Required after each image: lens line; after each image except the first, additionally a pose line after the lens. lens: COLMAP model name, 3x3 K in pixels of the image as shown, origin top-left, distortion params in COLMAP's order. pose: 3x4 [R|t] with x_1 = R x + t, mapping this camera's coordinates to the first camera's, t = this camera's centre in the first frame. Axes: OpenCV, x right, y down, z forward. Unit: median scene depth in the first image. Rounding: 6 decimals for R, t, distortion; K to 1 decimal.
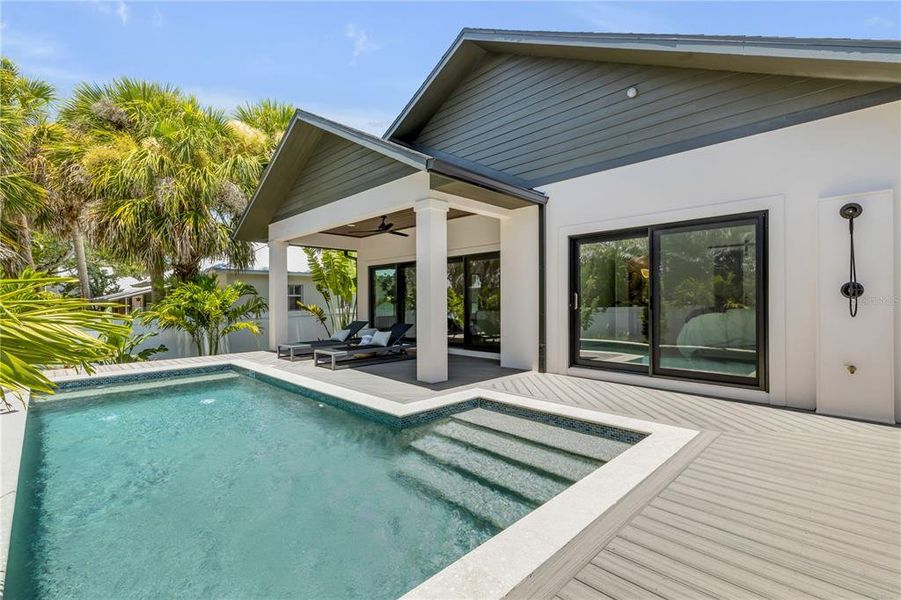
lens RADIAL K [[406.6, 0, 448.8], [0, 406.6, 301.8], [0, 0, 1]] dist [0.004354, -0.000094]
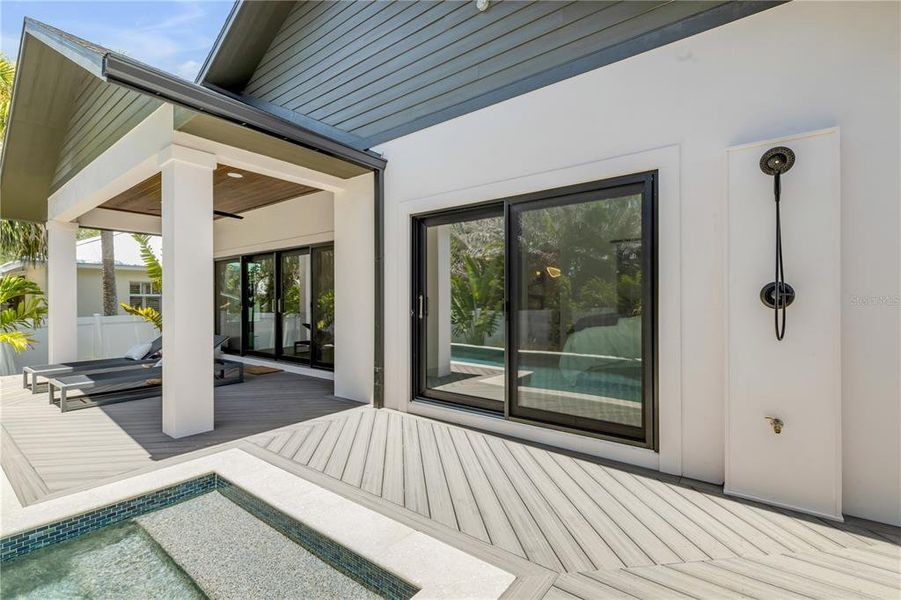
lens RADIAL K [[406.6, 0, 447.1], [0, 406.6, 300.9], [0, 0, 1]] dist [0.004354, -0.000094]
pose [[0.991069, 0.001520, 0.133338, 0.271559], [-0.001446, 0.999999, -0.000650, -0.012209], [-0.133339, 0.000451, 0.991070, 0.300018]]
